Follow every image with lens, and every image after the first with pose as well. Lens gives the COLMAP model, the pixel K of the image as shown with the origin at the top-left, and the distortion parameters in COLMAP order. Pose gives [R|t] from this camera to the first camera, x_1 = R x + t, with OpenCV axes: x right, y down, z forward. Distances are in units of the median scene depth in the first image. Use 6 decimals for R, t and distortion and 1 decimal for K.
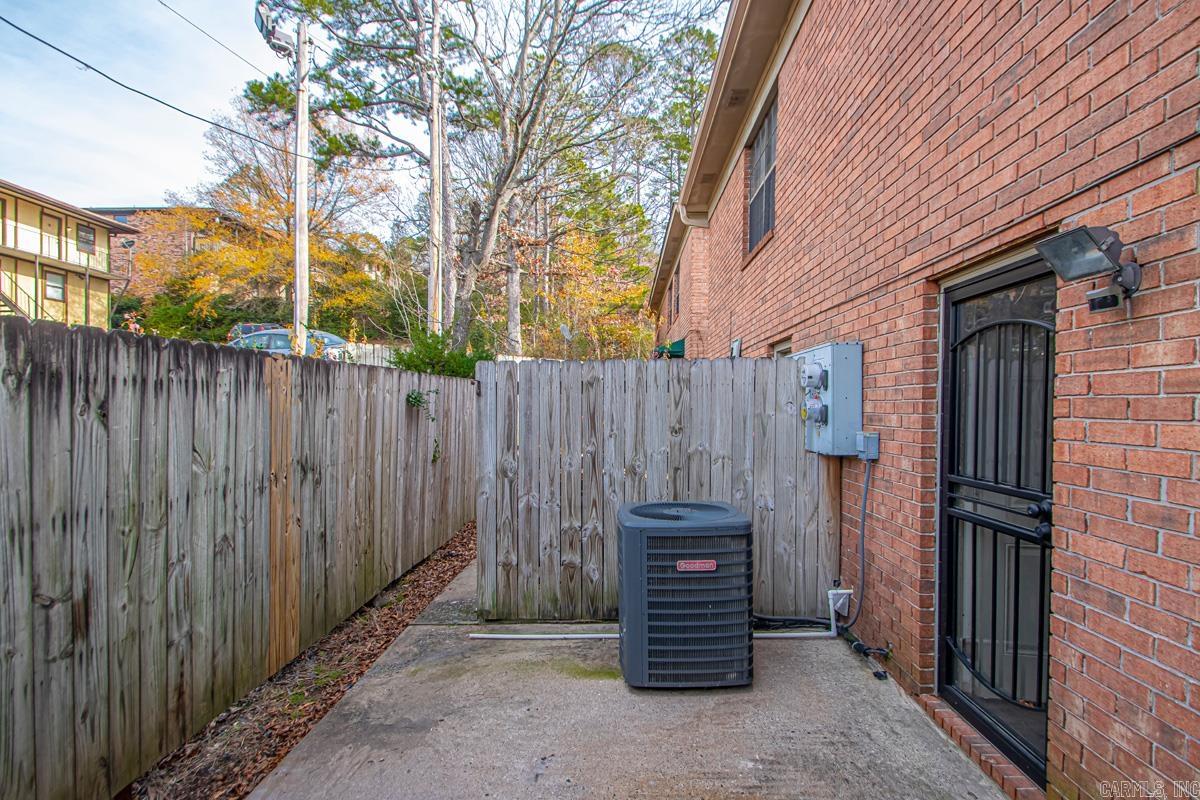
lens RADIAL K [[582.1, 0, 622.7], [0, 582.1, 407.1], [0, 0, 1]] dist [0.030771, -0.019014]
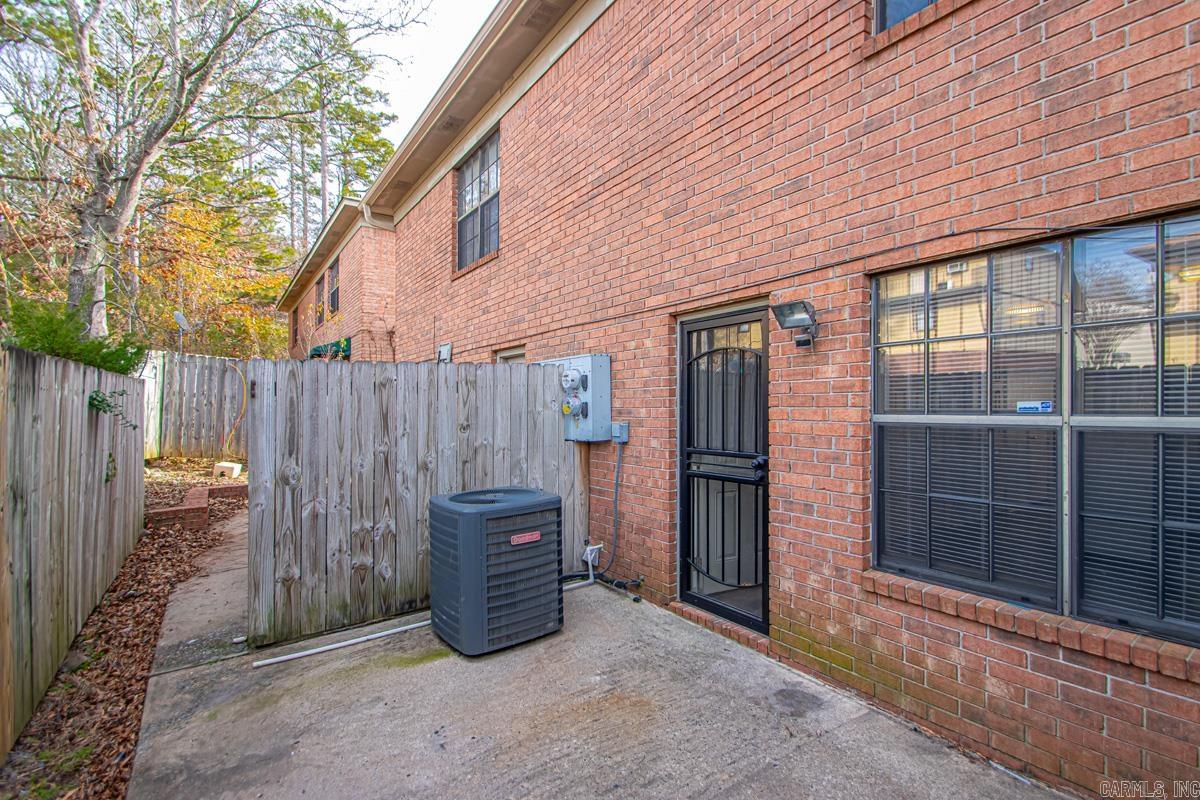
lens RADIAL K [[553.2, 0, 612.3], [0, 553.2, 398.3], [0, 0, 1]] dist [0.028222, -0.015050]
pose [[0.816467, -0.008831, 0.577325, -0.299813], [0.017371, 0.999806, -0.009274, -0.000158], [-0.577131, 0.017600, 0.816462, -0.024227]]
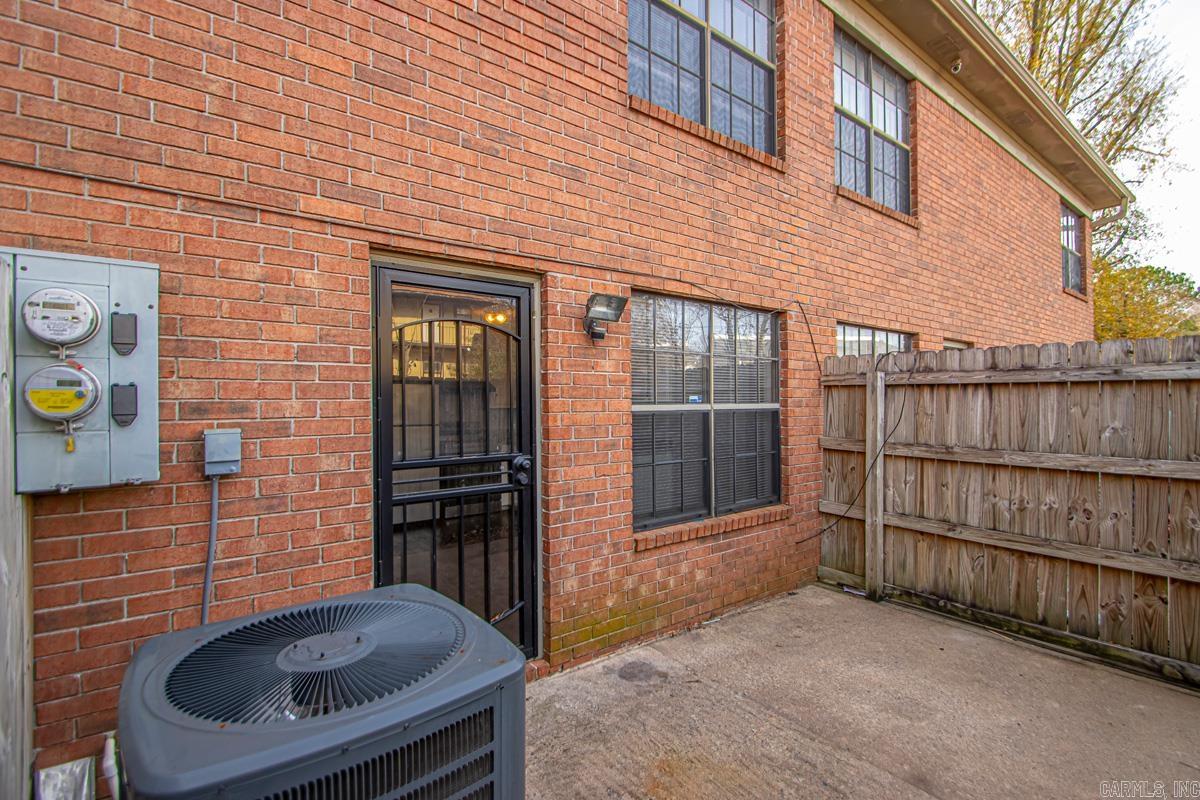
lens RADIAL K [[557.2, 0, 603.7], [0, 557.2, 406.3], [0, 0, 1]] dist [0.018779, -0.015452]
pose [[-0.612462, -0.001339, 0.790499, -0.270062], [0.008335, 0.999932, 0.008151, 0.014835], [-0.790456, 0.011581, -0.612409, 0.950385]]
